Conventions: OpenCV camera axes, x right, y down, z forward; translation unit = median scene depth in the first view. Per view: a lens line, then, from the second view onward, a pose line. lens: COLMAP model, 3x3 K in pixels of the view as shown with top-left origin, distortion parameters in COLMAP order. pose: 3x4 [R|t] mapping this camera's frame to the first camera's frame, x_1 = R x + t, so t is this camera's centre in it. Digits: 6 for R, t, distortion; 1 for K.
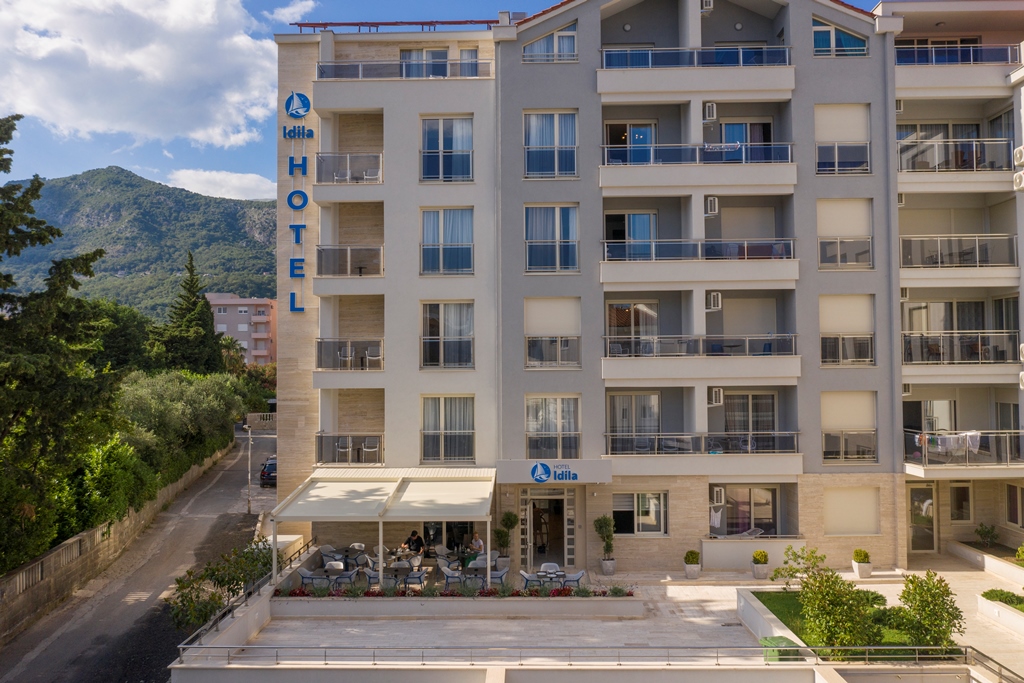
lens RADIAL K [[818.3, 0, 512.0], [0, 818.3, 341.5], [0, 0, 1]] dist [-0.004225, -0.004385]
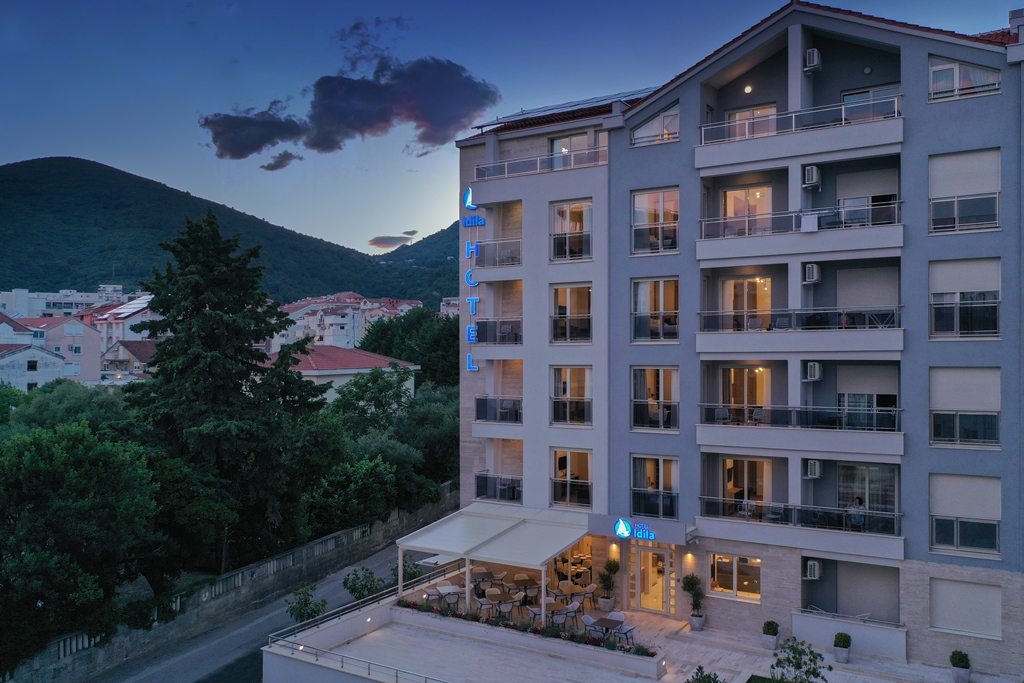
lens RADIAL K [[810.5, 0, 512.5], [0, 810.5, 356.8], [0, 0, 1]] dist [0.006614, 0.002113]
pose [[0.869626, 0.005756, -0.493677, 0.412608], [0.011160, 0.999447, 0.031312, -0.100315], [0.493585, -0.032739, 0.869081, -0.017236]]
